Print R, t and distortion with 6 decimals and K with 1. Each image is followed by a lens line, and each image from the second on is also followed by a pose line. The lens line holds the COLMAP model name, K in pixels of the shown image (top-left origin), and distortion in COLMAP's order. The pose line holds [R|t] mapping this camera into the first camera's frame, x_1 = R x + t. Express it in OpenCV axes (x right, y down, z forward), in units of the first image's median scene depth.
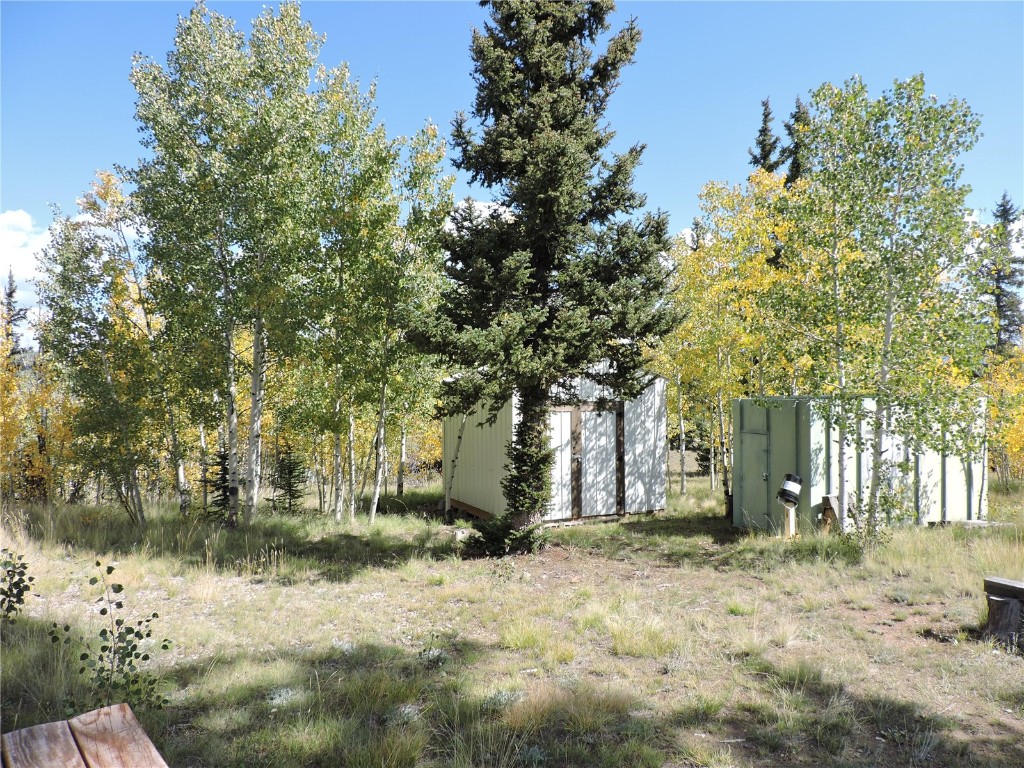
lens RADIAL K [[737.4, 0, 504.7], [0, 737.4, 388.1], [0, 0, 1]] dist [-0.018097, 0.004443]
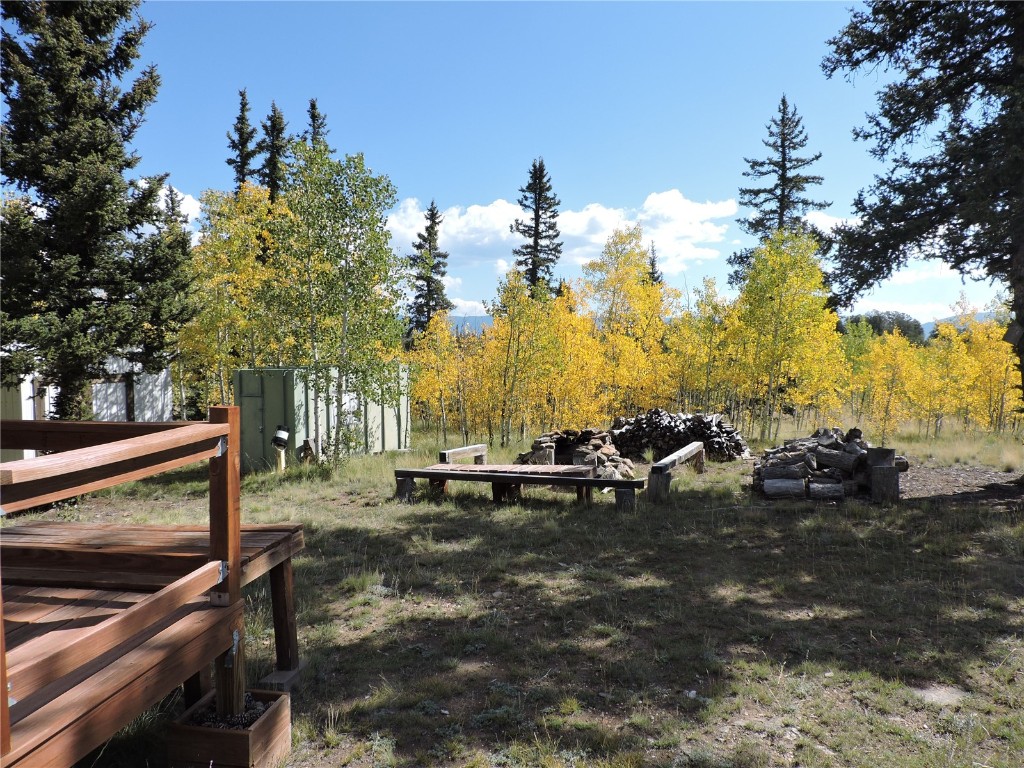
lens RADIAL K [[737.4, 0, 513.6], [0, 737.4, 388.1], [0, 0, 1]] dist [-0.018097, 0.004443]
pose [[0.766085, -0.035703, 0.641746, -0.138093], [0.005909, 0.998805, 0.048514, -0.012996], [-0.642712, -0.033374, 0.765381, -0.284371]]
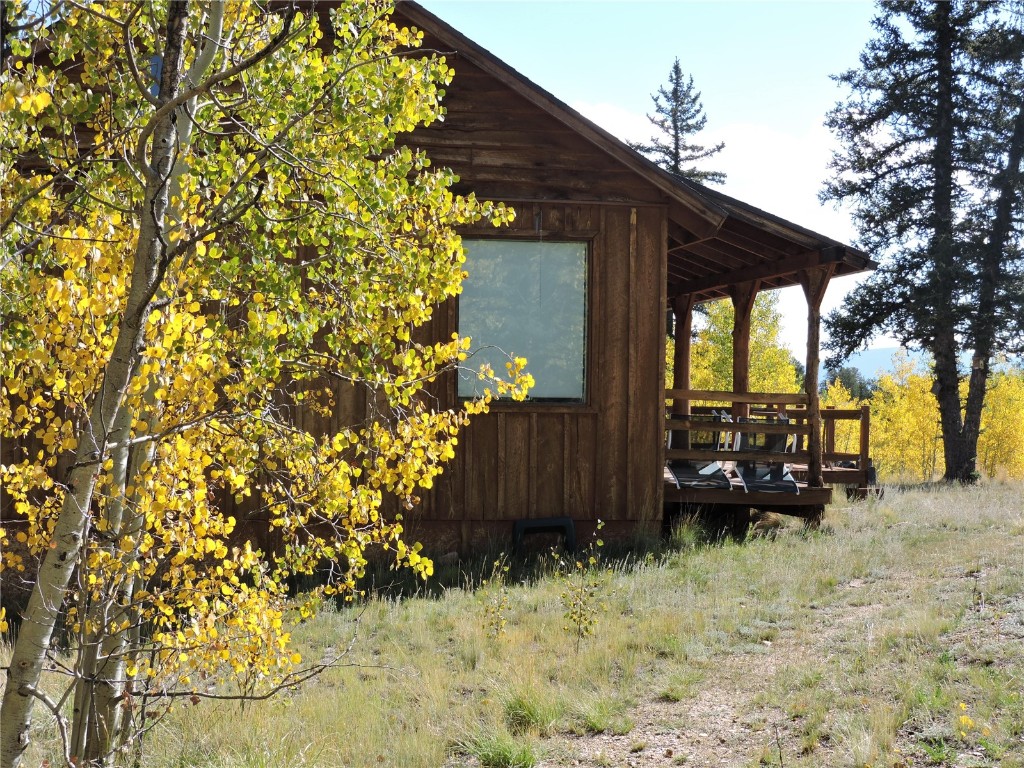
lens RADIAL K [[1750.7, 0, 512.1], [0, 1750.7, 382.9], [0, 0, 1]] dist [-0.028367, 0.000000]
pose [[0.506021, 0.025474, 0.862145, -2.191344], [-0.011802, 0.999675, -0.022611, 0.037749], [-0.862440, 0.001267, 0.506157, -0.922032]]
